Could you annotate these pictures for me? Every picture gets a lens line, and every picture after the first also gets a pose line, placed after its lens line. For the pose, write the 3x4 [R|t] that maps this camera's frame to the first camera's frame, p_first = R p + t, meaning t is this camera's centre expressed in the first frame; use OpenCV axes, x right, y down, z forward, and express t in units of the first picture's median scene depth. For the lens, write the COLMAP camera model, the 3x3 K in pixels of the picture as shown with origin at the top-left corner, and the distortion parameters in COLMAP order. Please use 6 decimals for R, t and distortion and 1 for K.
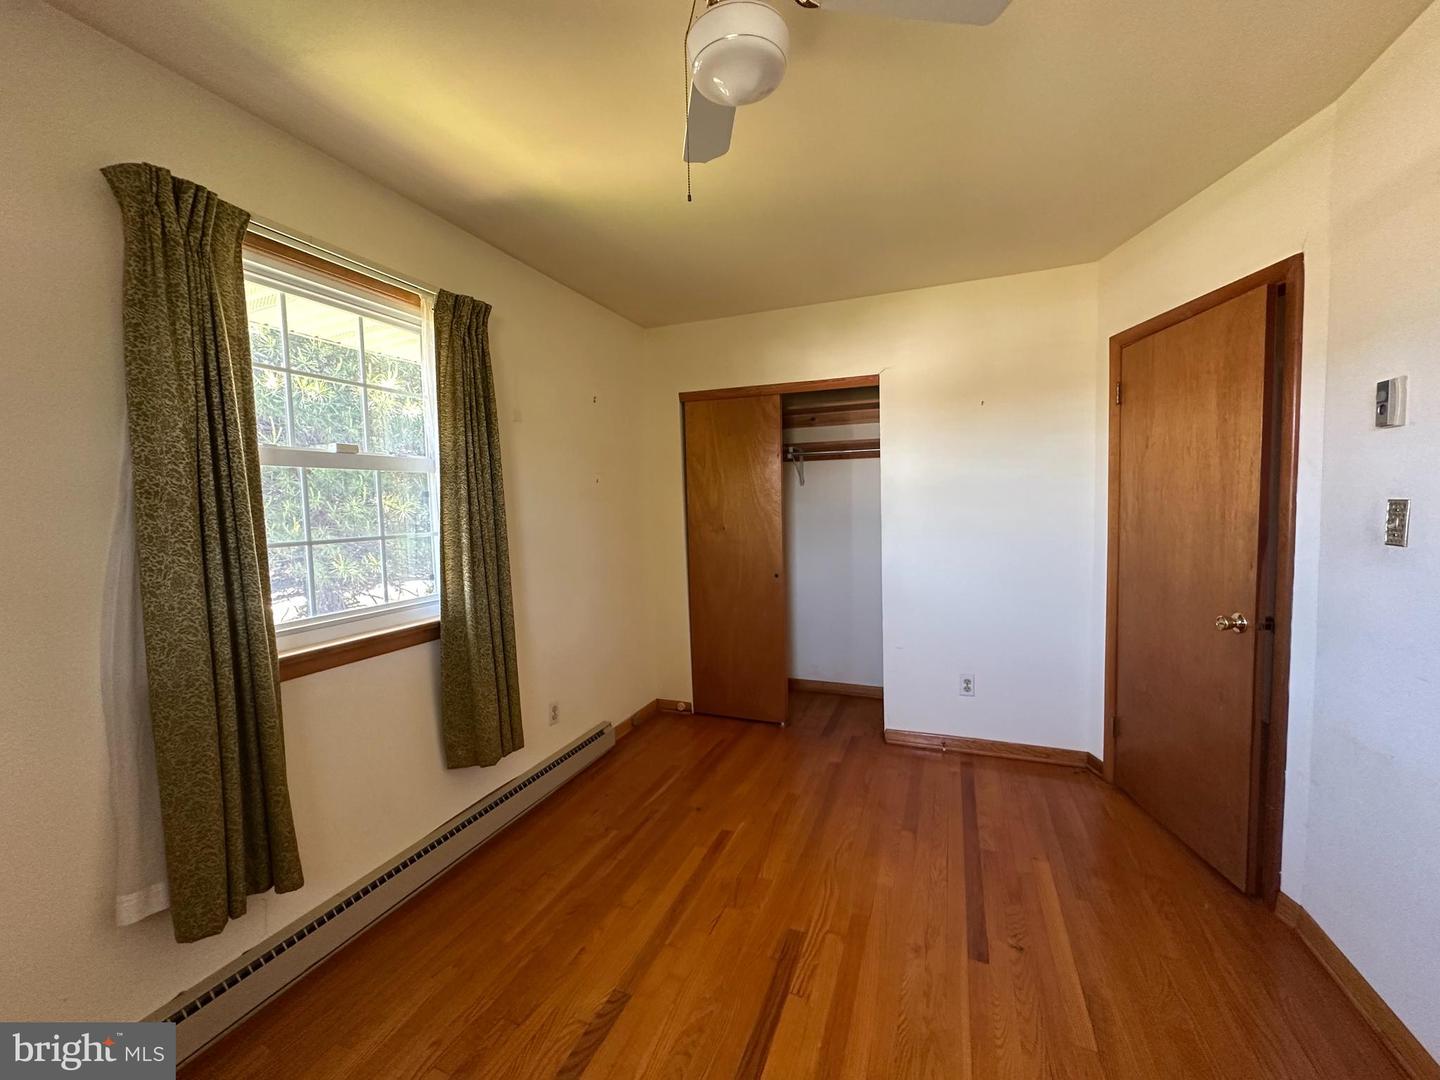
lens RADIAL K [[574.8, 0, 718.2], [0, 574.8, 540.4], [0, 0, 1]] dist [0.001273, 0.000106]
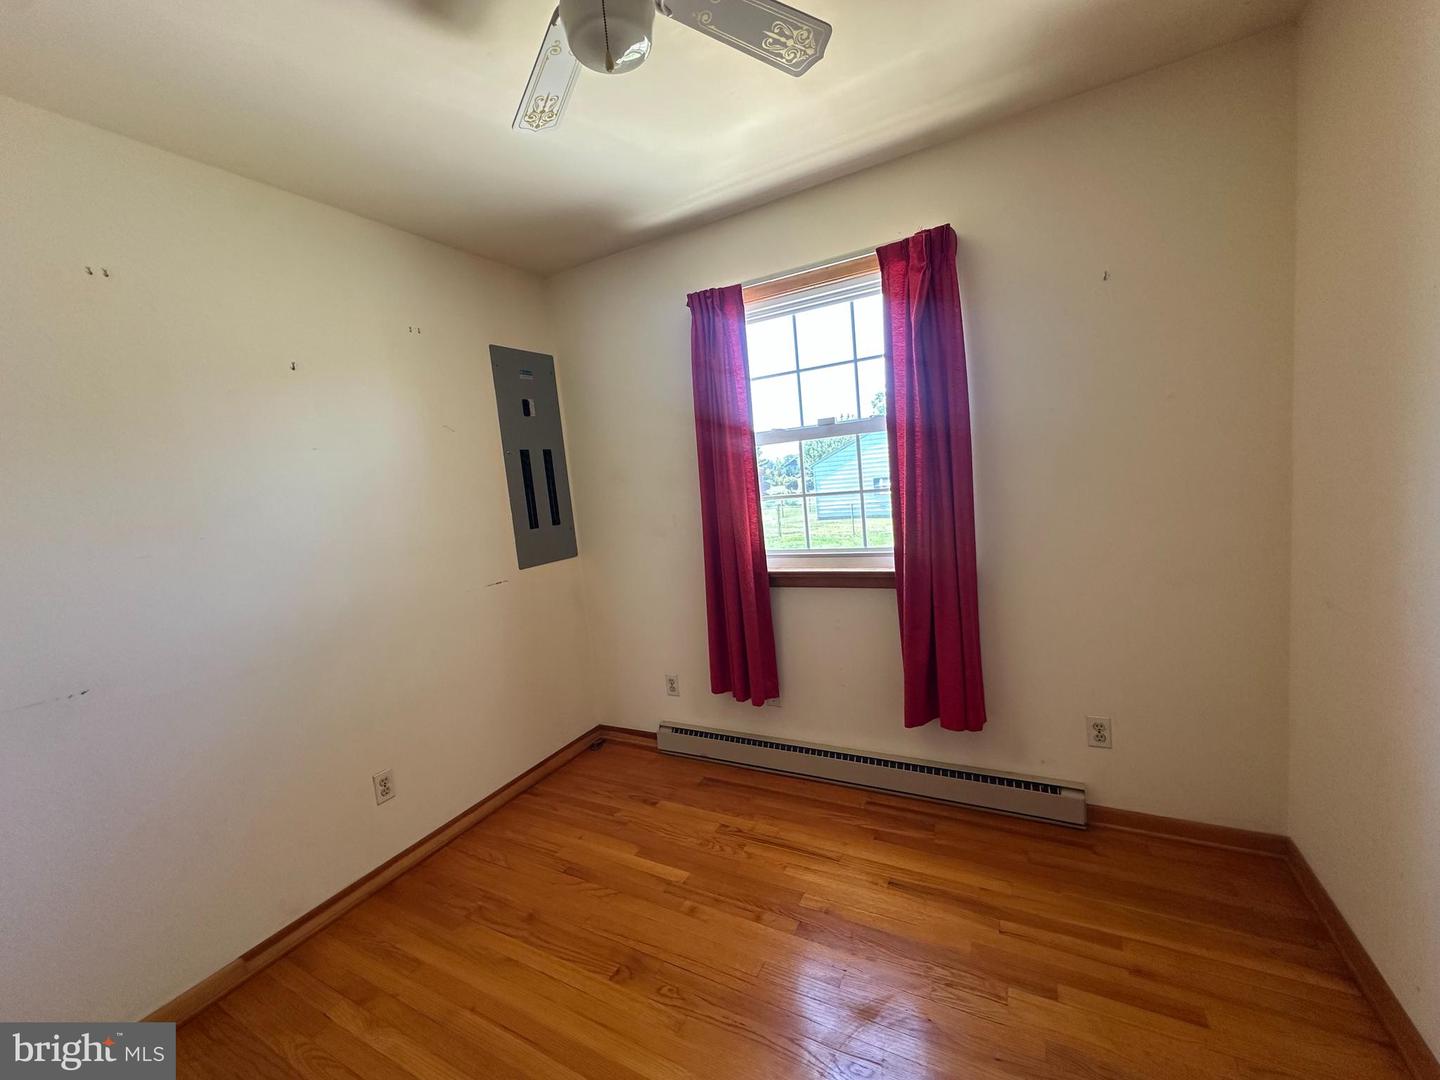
lens RADIAL K [[574.8, 0, 718.2], [0, 574.8, 540.4], [0, 0, 1]] dist [0.001273, 0.000106]
pose [[-0.164661, 0.154997, -0.974096, 0.623510], [0.036383, 0.987858, 0.151037, -0.095728], [0.985679, -0.010571, -0.168301, 0.943657]]
